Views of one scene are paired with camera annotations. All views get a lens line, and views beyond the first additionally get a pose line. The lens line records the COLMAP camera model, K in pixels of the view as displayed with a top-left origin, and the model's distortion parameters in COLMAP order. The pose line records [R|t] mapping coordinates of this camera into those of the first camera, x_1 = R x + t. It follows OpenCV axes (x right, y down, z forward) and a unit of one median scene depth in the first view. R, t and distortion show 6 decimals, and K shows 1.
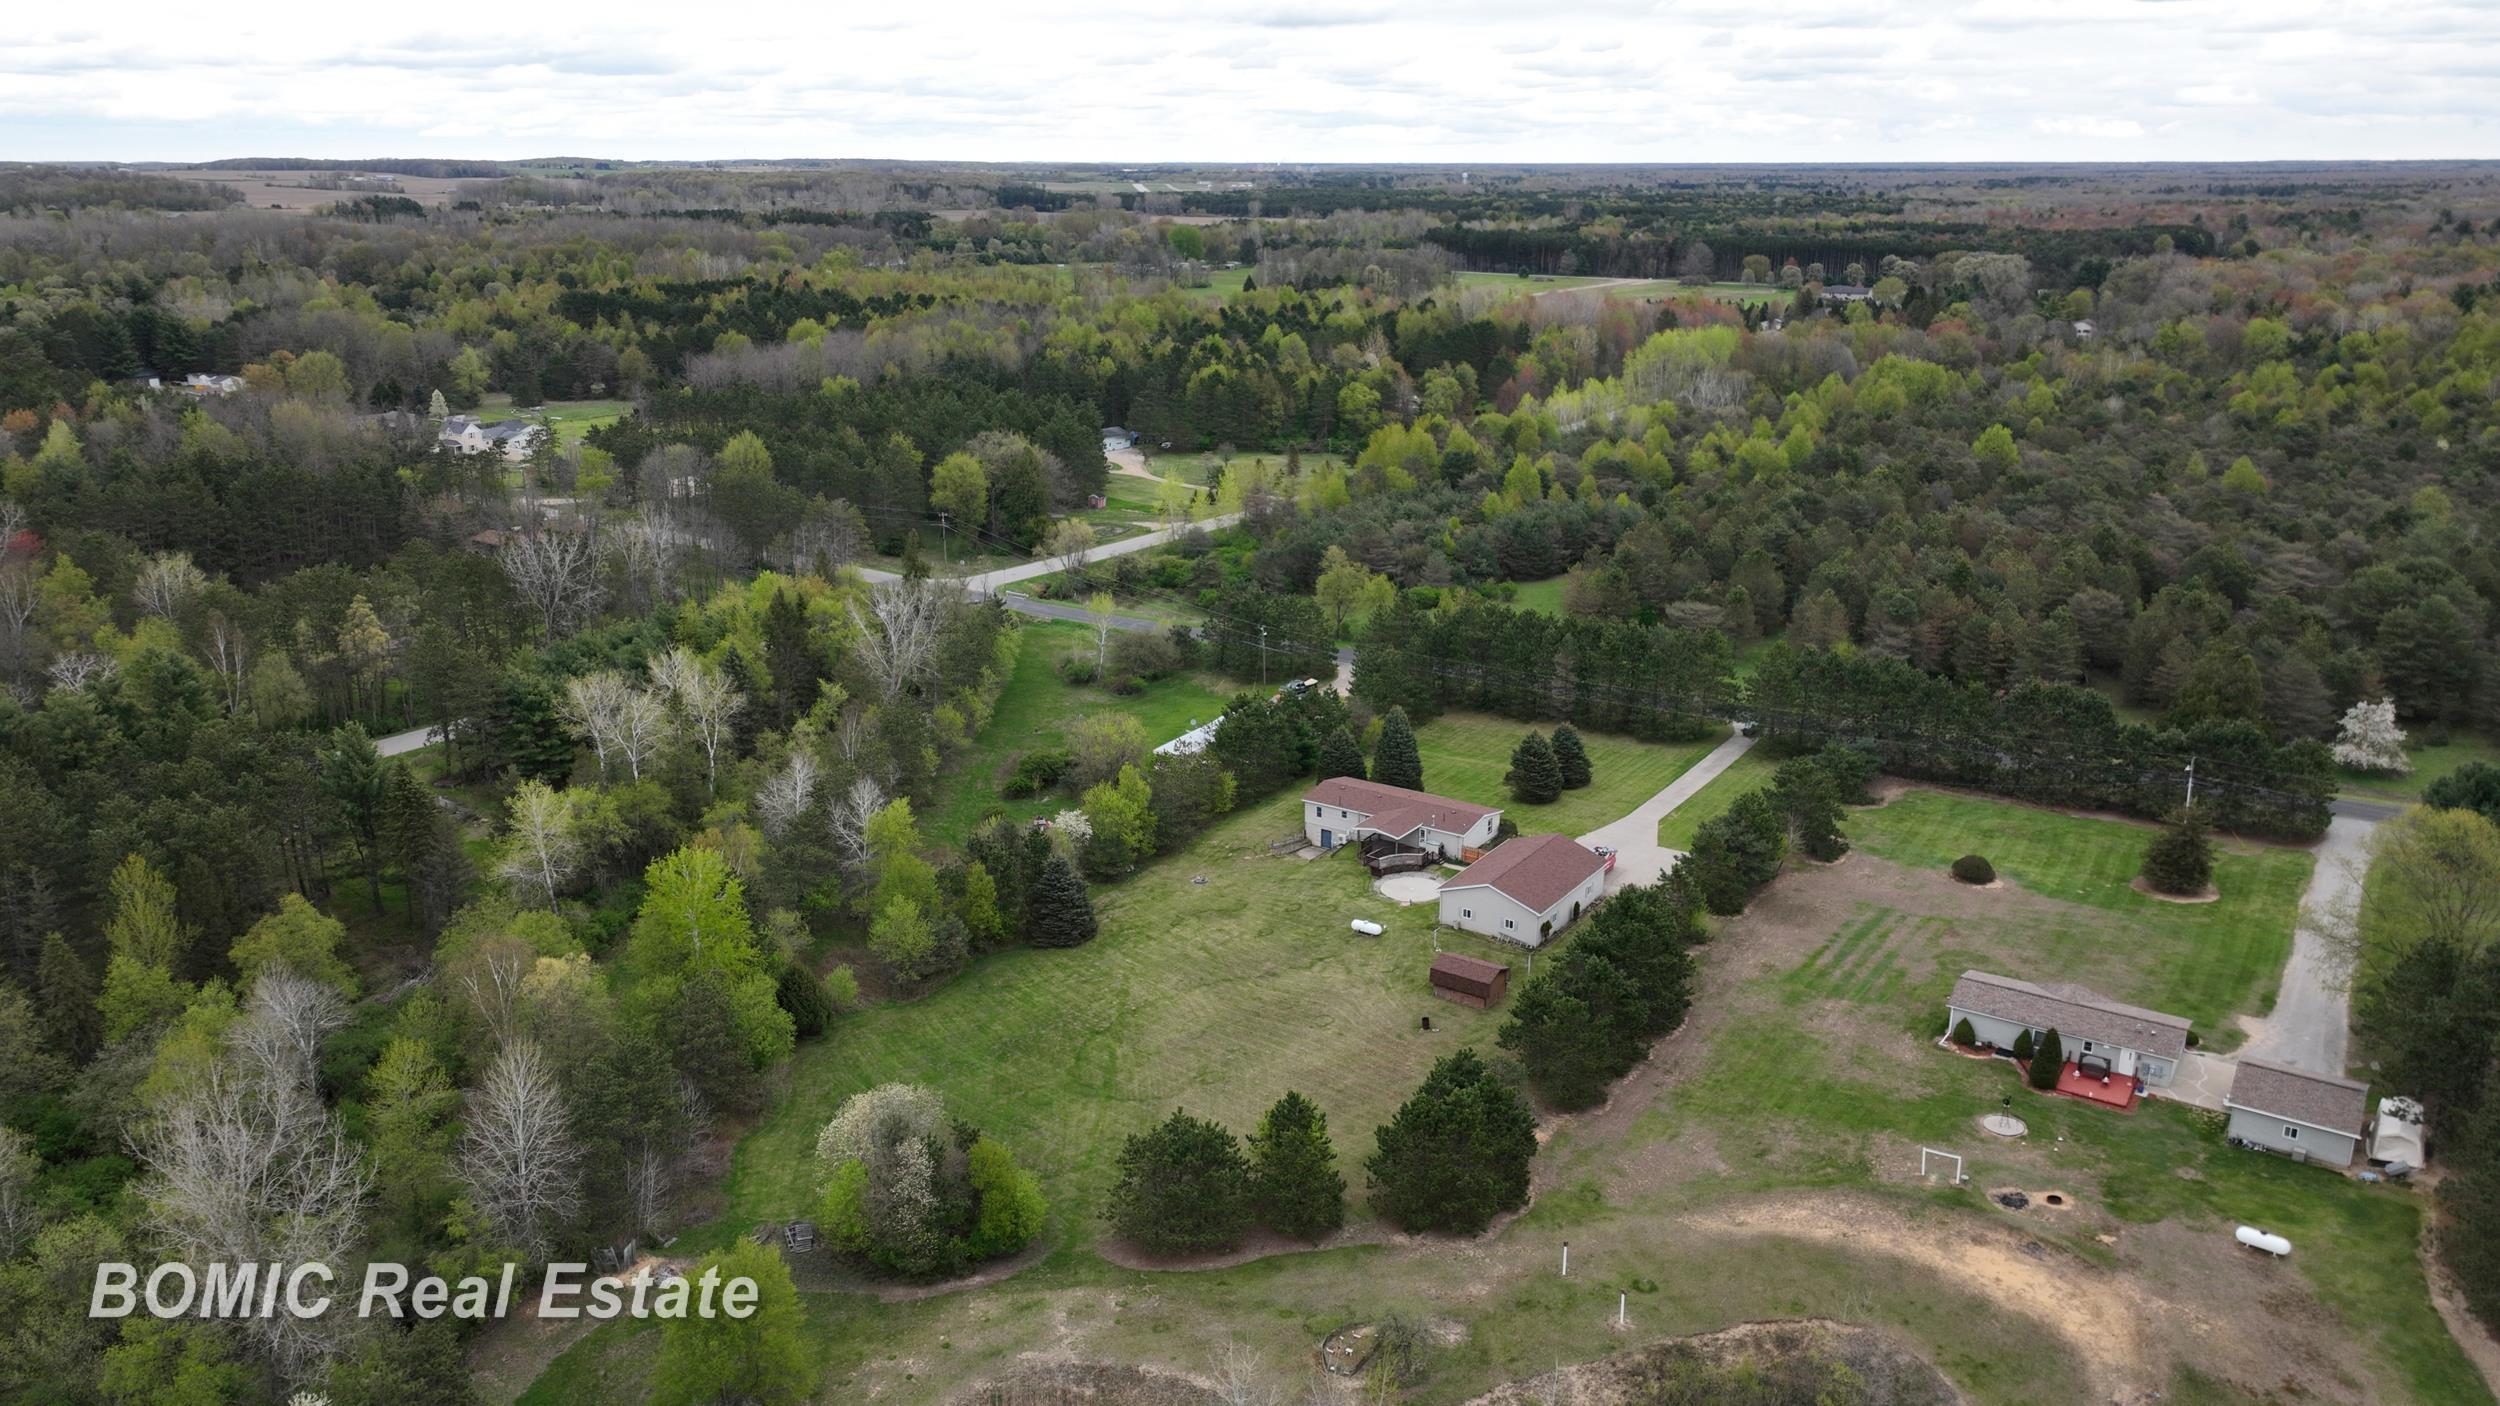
lens RADIAL K [[1799.0, 0, 1250.0], [0, 1799.0, 703.0], [0, 0, 1]] dist [0.003776, 0.001428]
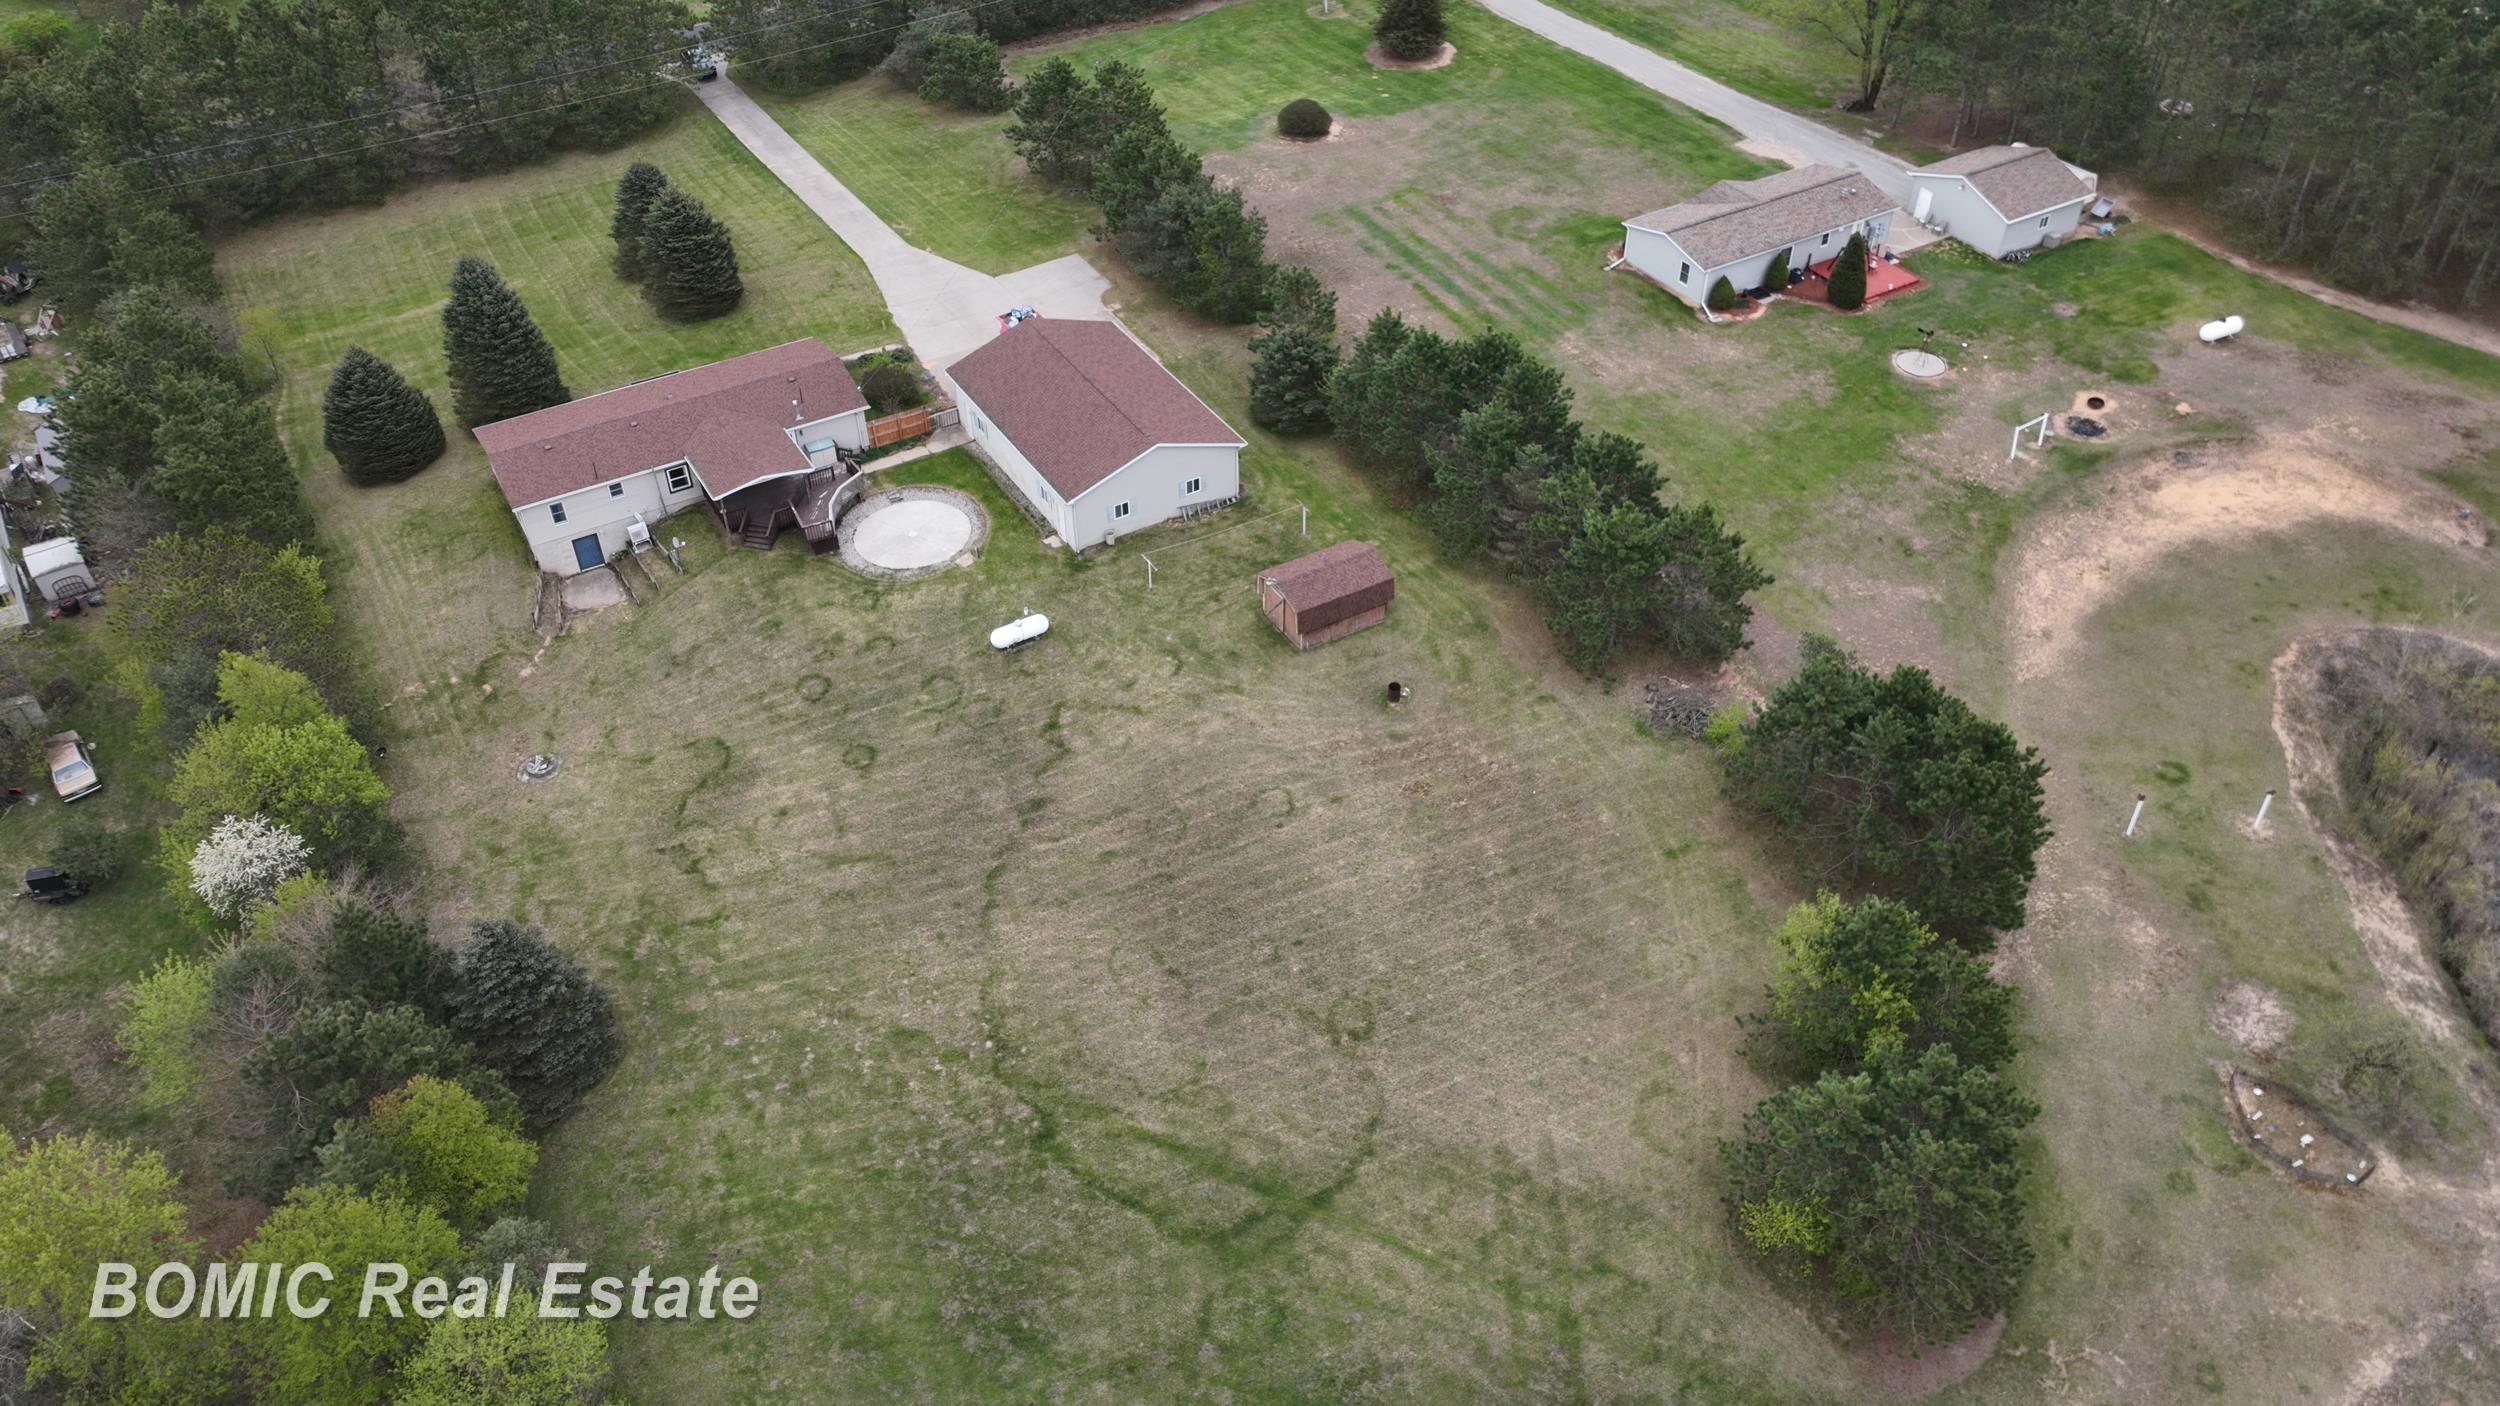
lens RADIAL K [[1799.0, 0, 1250.0], [0, 1799.0, 703.0], [0, 0, 1]] dist [0.003776, 0.001428]
pose [[0.413123, -0.593211, 0.690963, -0.354976], [0.262592, 0.804107, 0.533346, -0.154372], [-0.871995, -0.038896, 0.487968, 0.827373]]
